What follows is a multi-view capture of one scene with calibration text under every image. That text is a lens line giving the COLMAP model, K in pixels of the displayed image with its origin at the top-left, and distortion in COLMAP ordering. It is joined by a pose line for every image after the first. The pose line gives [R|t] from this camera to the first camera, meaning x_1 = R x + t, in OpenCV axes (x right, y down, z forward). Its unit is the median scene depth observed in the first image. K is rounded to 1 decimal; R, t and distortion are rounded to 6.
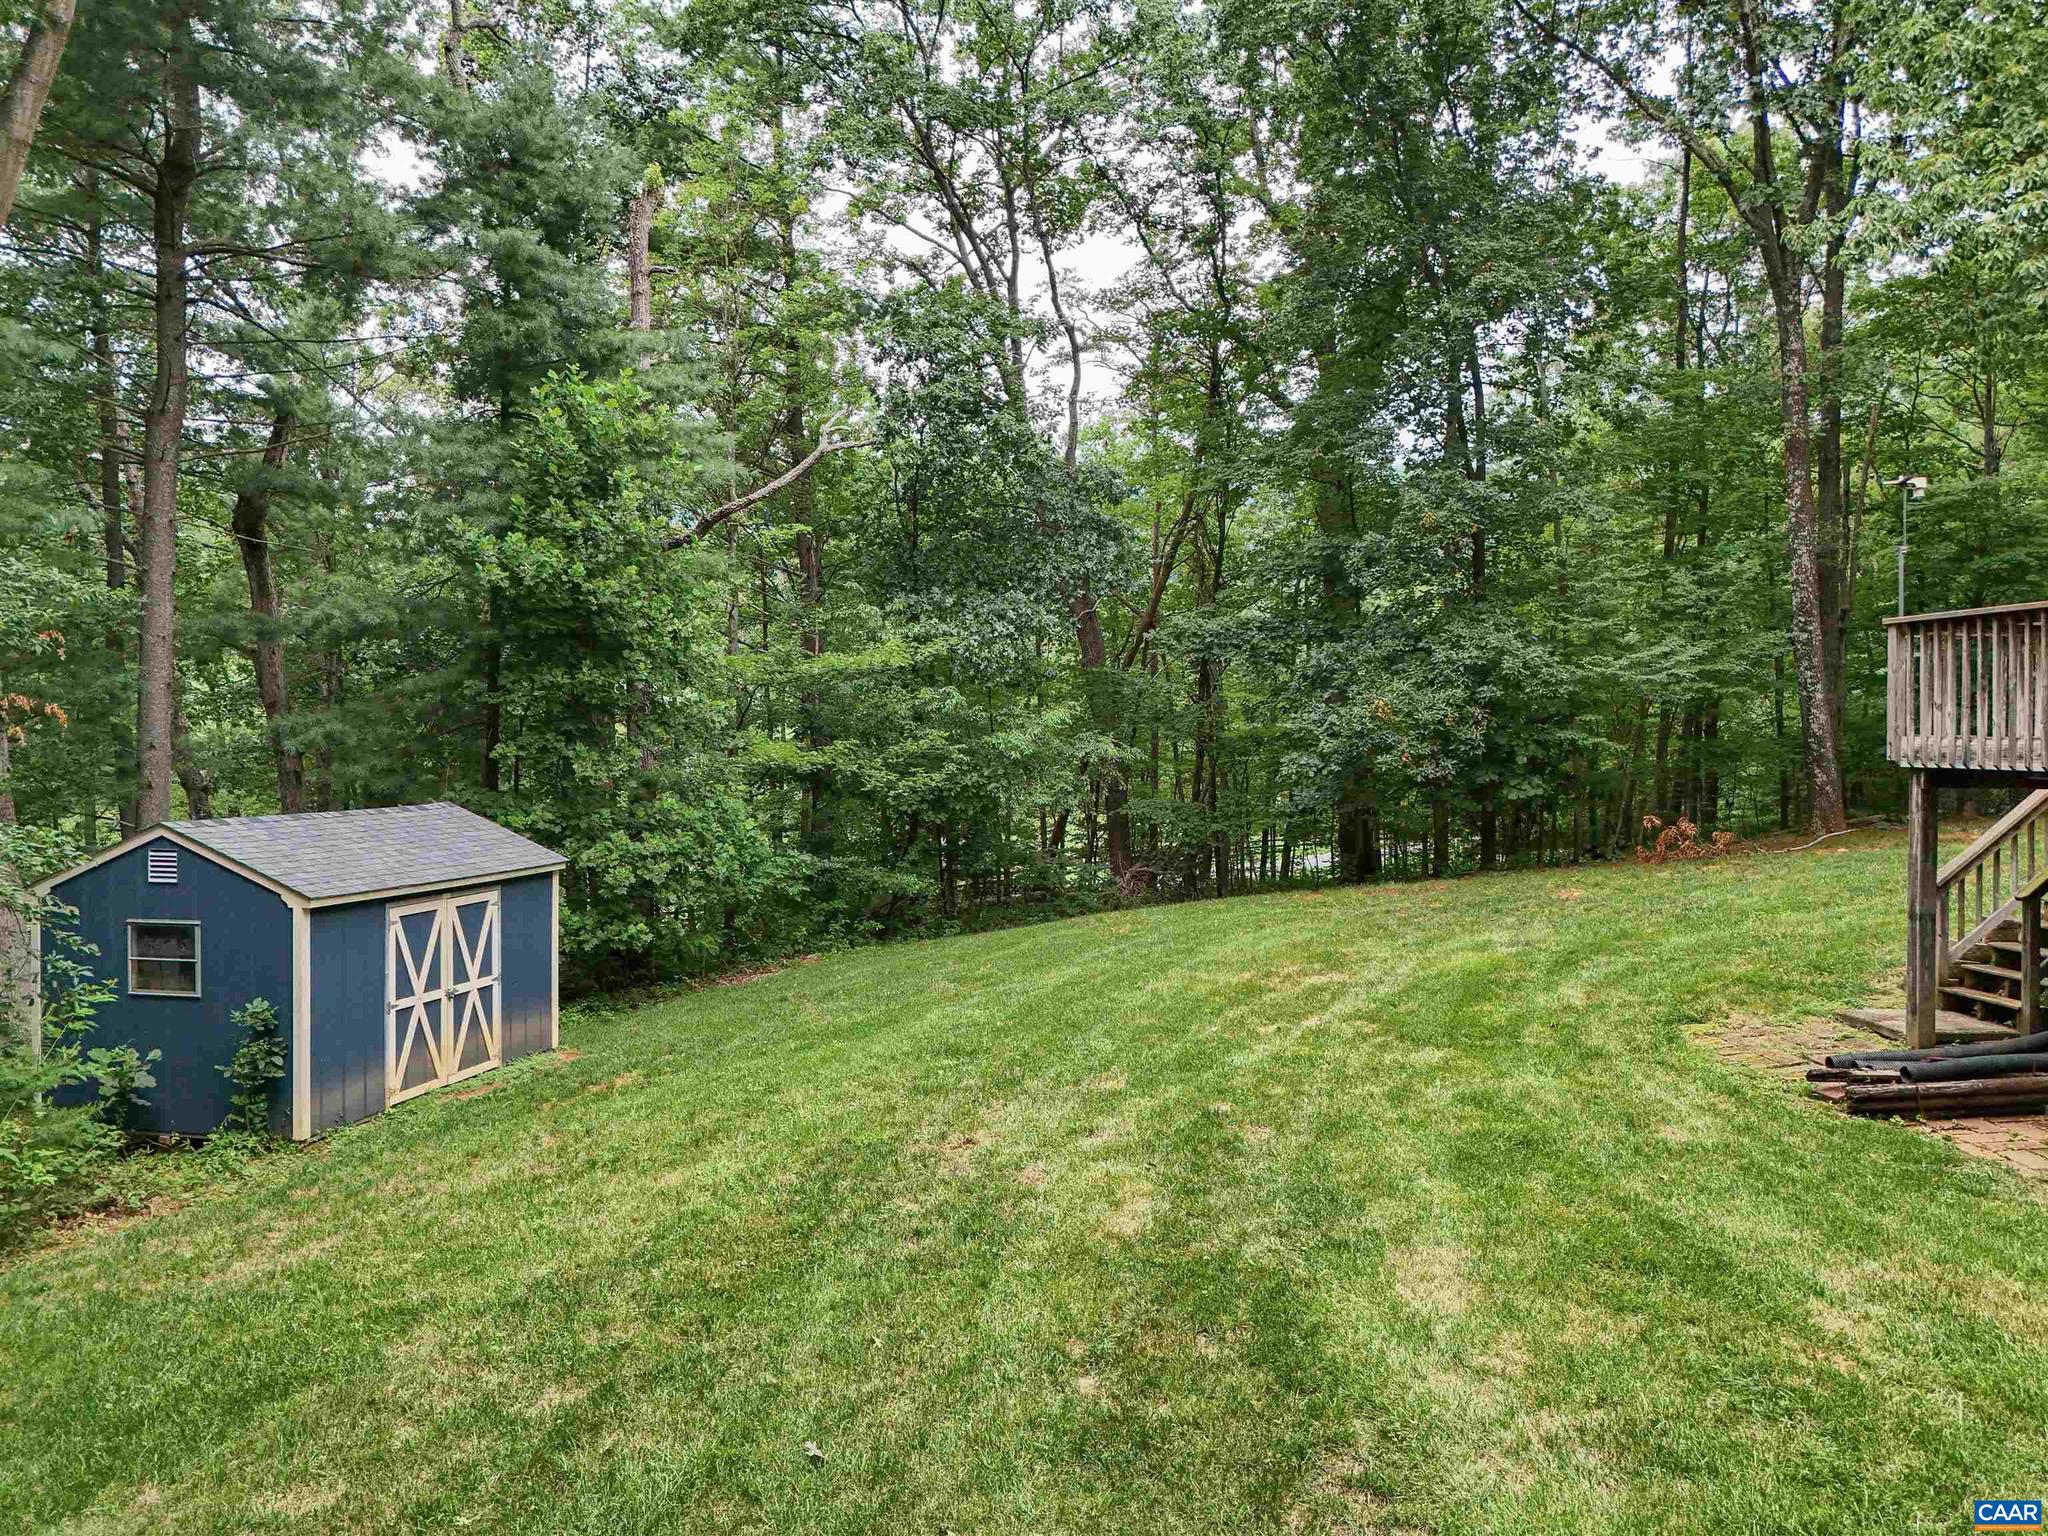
lens RADIAL K [[1518.4, 0, 1024.7], [0, 1518.4, 767.7], [0, 0, 1]] dist [0.070288, -0.063389]
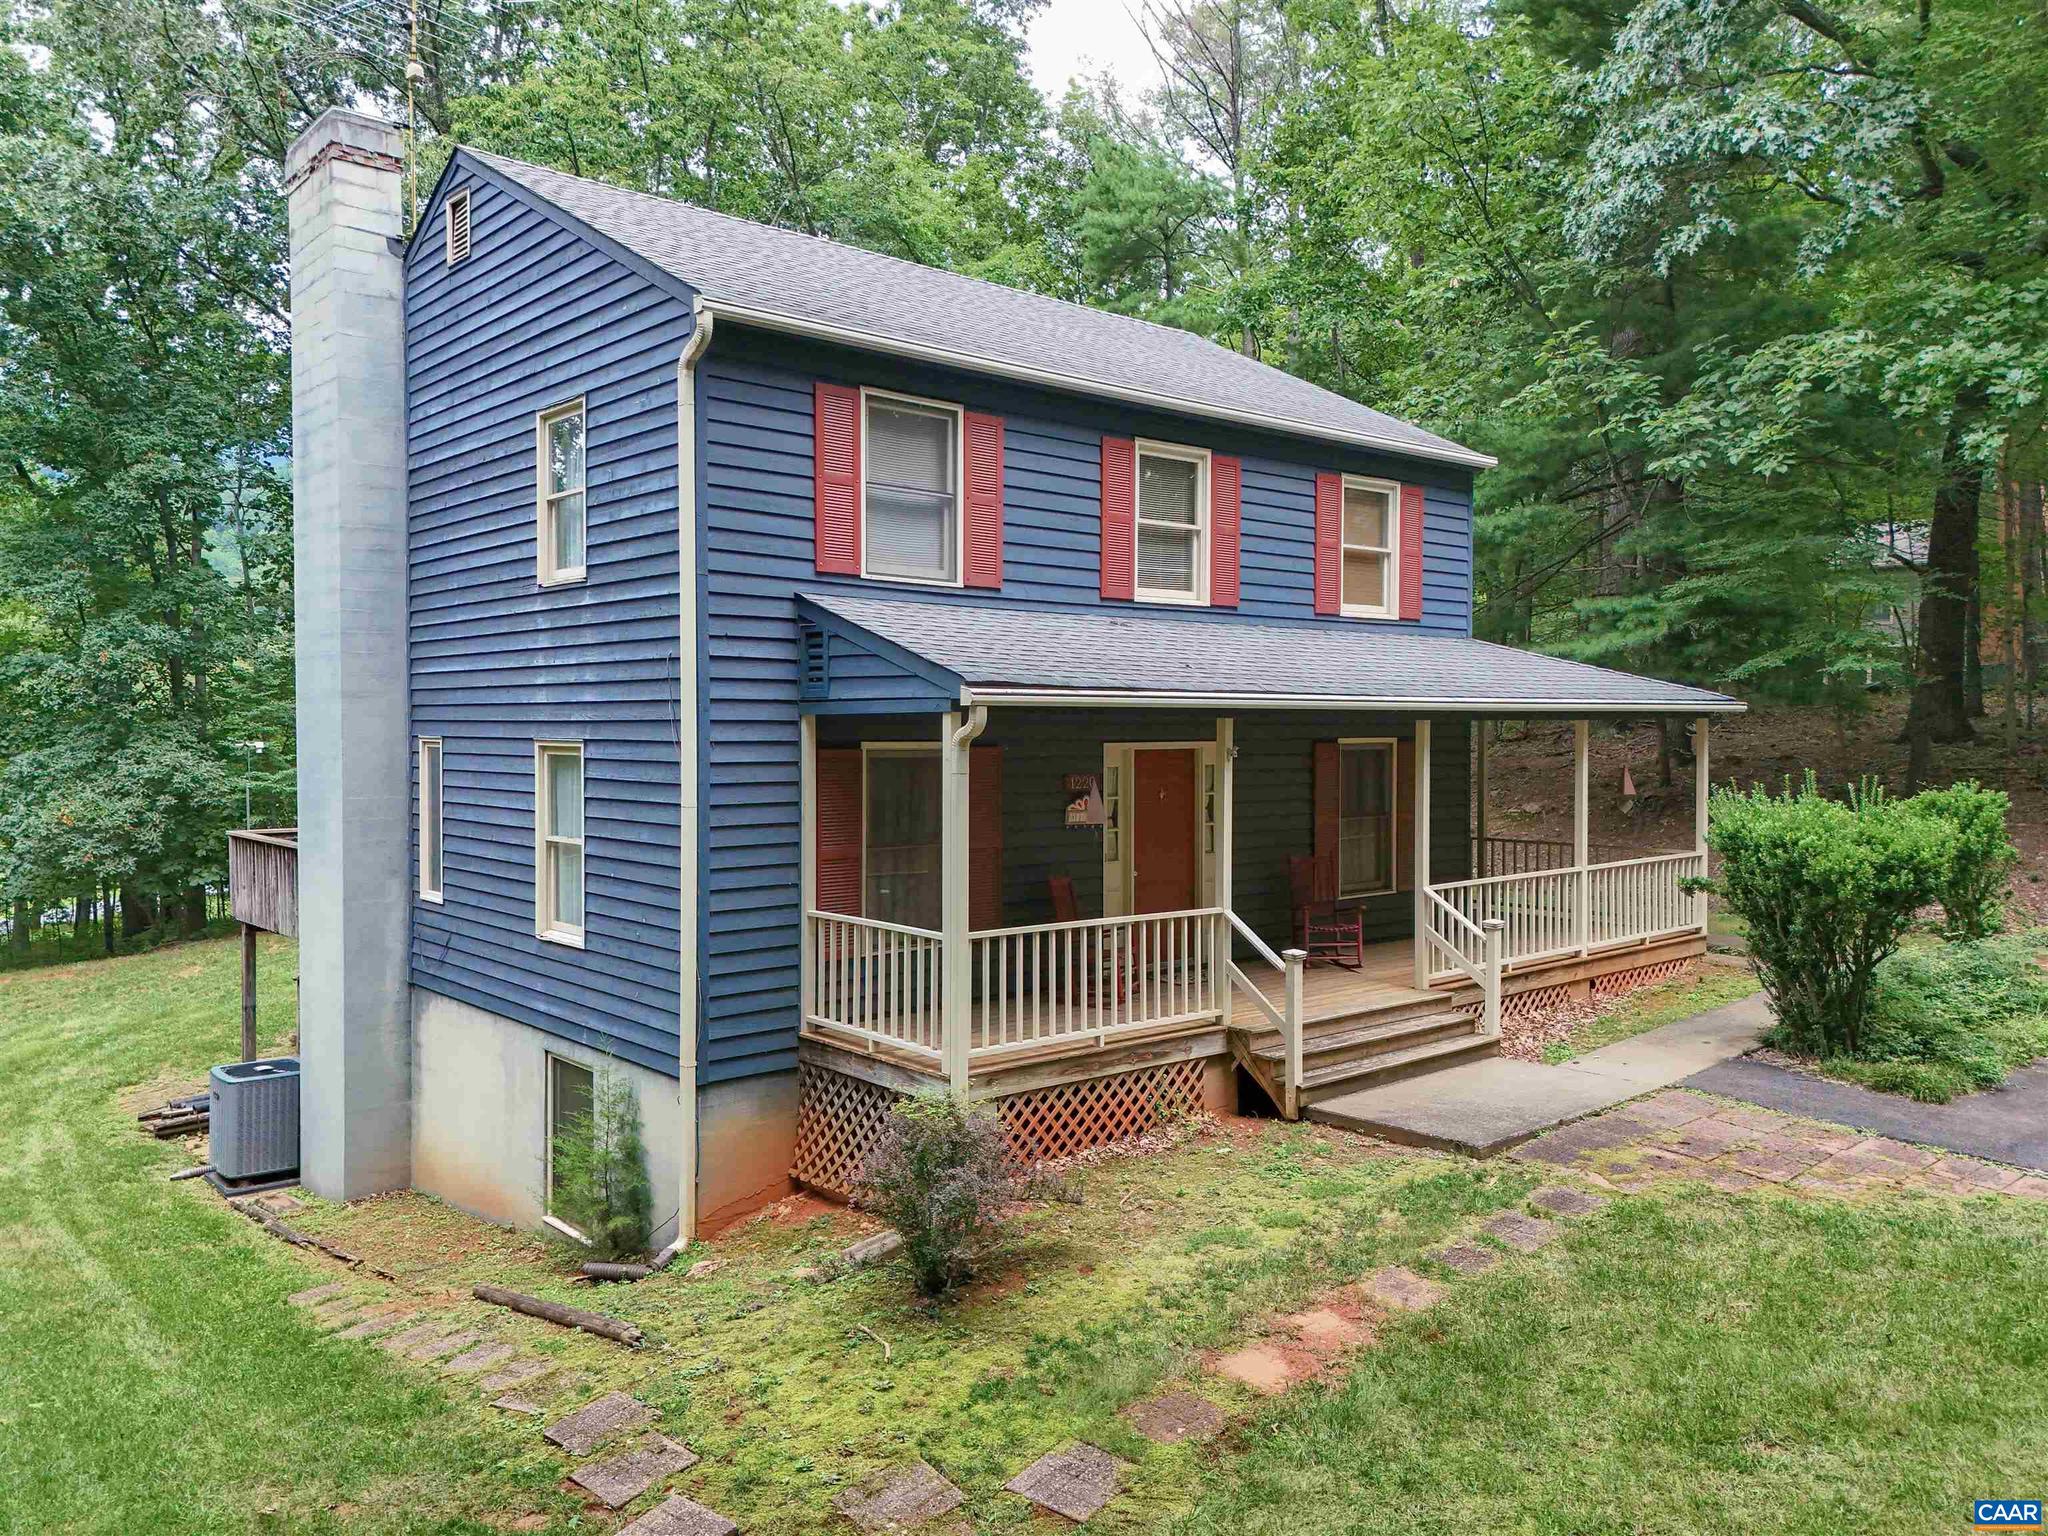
lens RADIAL K [[1518.4, 0, 1025.3], [0, 1518.4, 756.6], [0, 0, 1]] dist [0.070288, -0.063389]
pose [[0.806607, -0.019930, 0.590752, 0.199588], [0.017910, 0.999797, 0.009276, -0.128815], [-0.590816, 0.003098, 0.806800, -0.621543]]
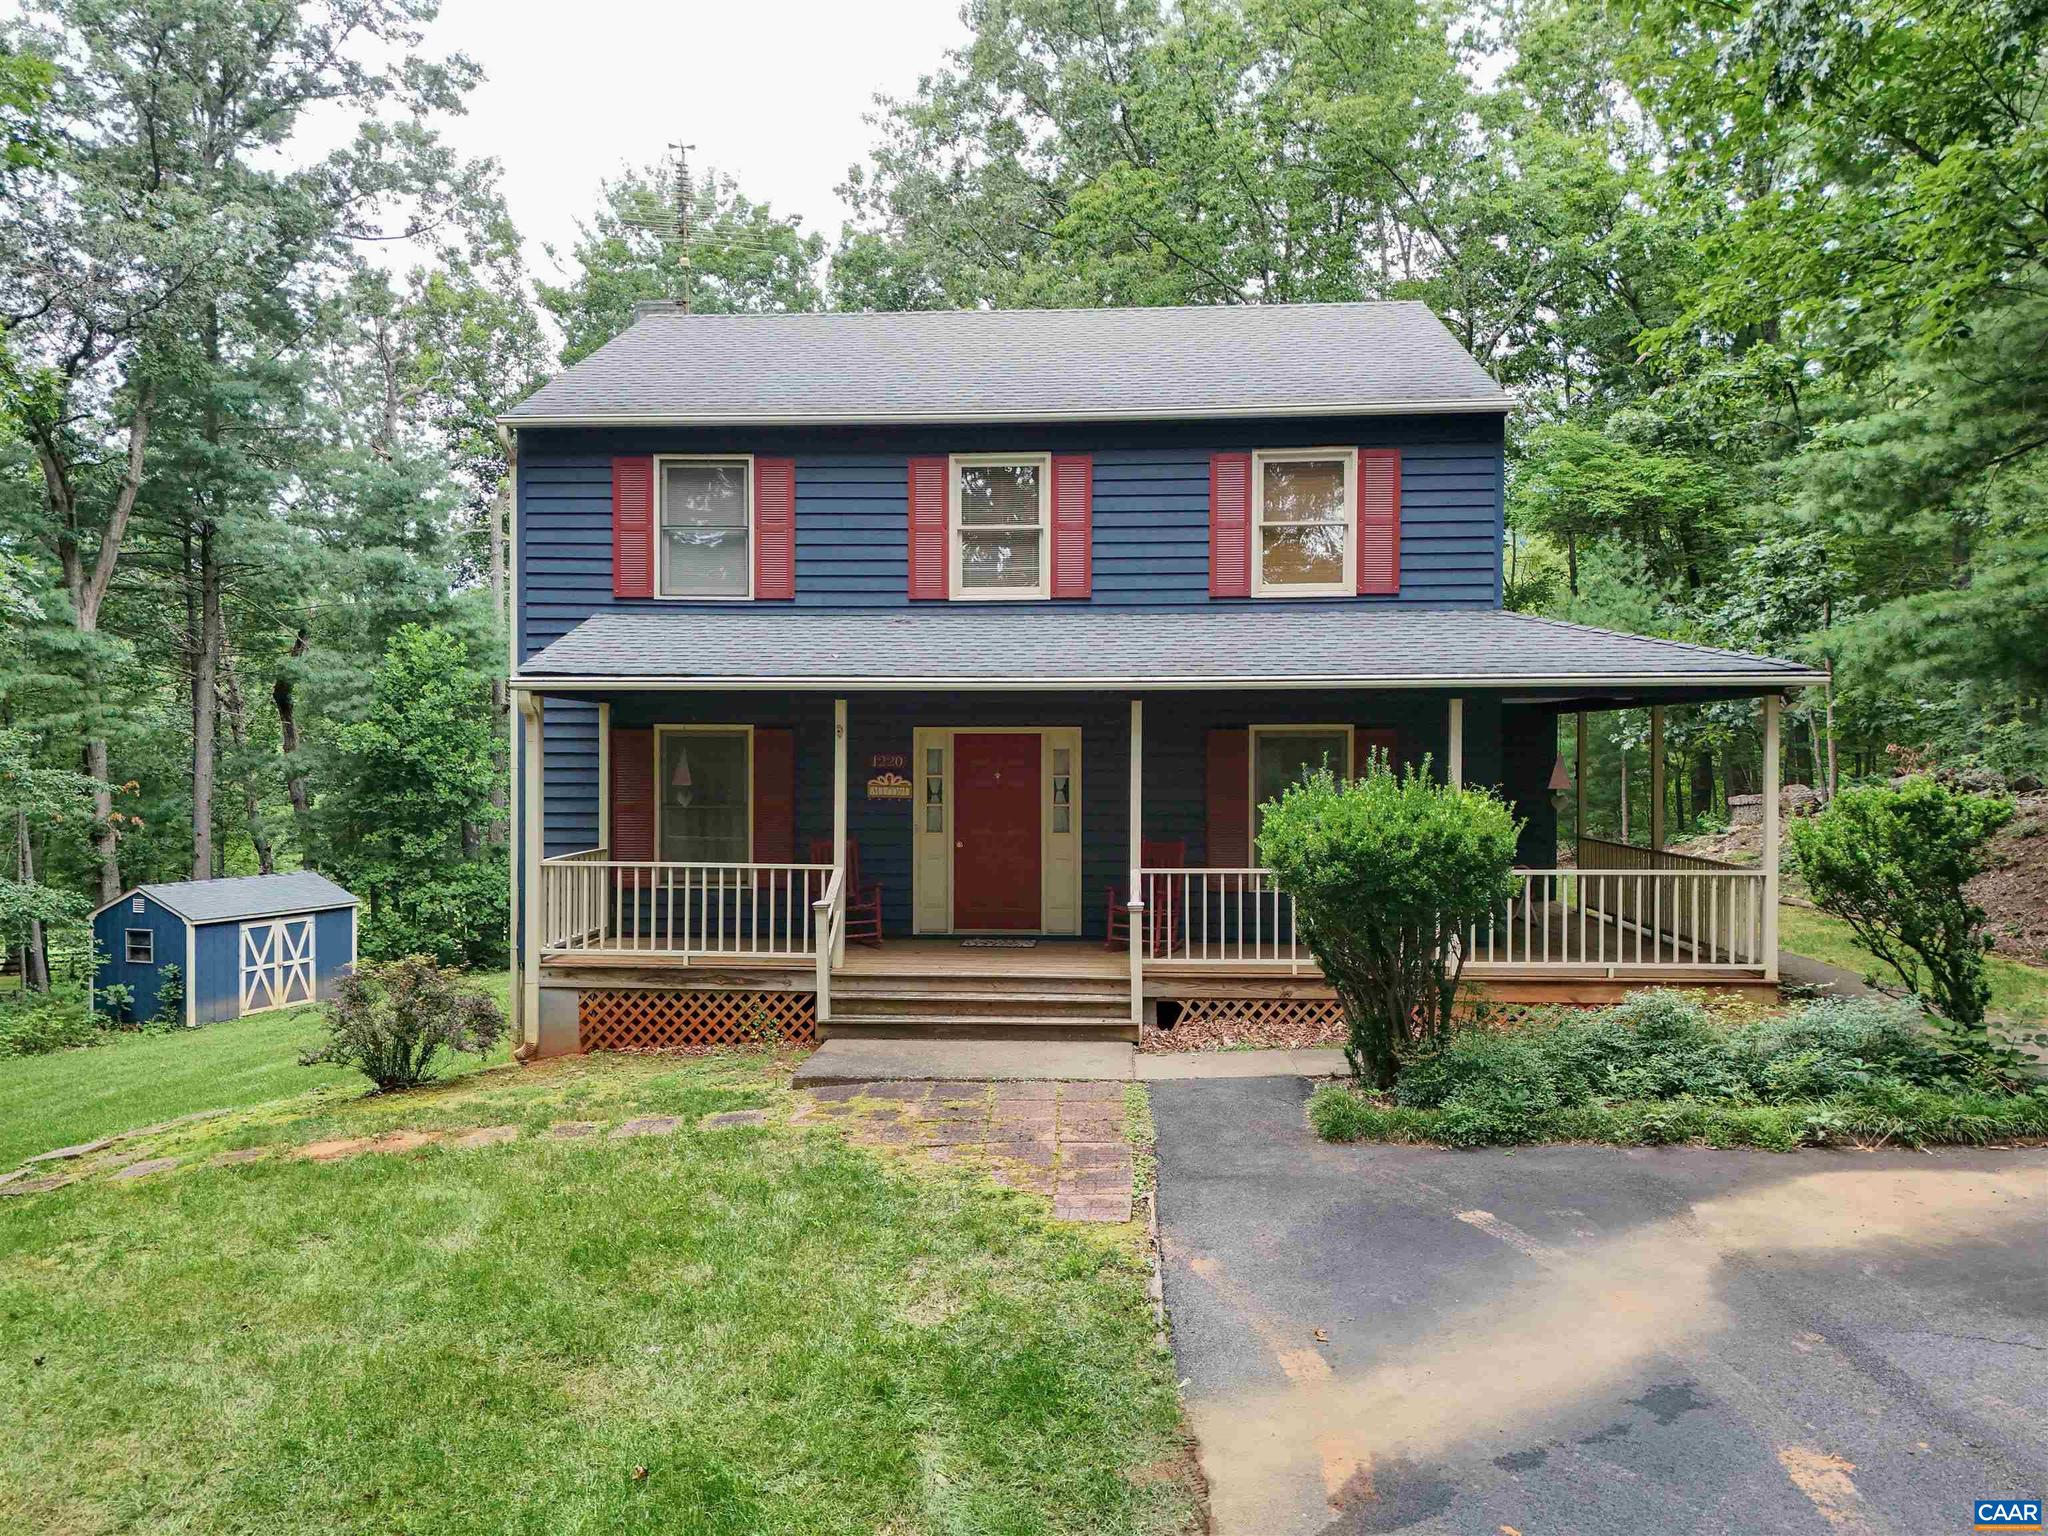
lens RADIAL K [[1518.4, 0, 1027.0], [0, 1518.4, 763.4], [0, 0, 1]] dist [0.070288, -0.063389]
pose [[0.988539, -0.005308, -0.150873, 0.914512], [0.003333, 0.999905, -0.013343, -0.093430], [0.150930, 0.012687, 0.988463, -0.890757]]
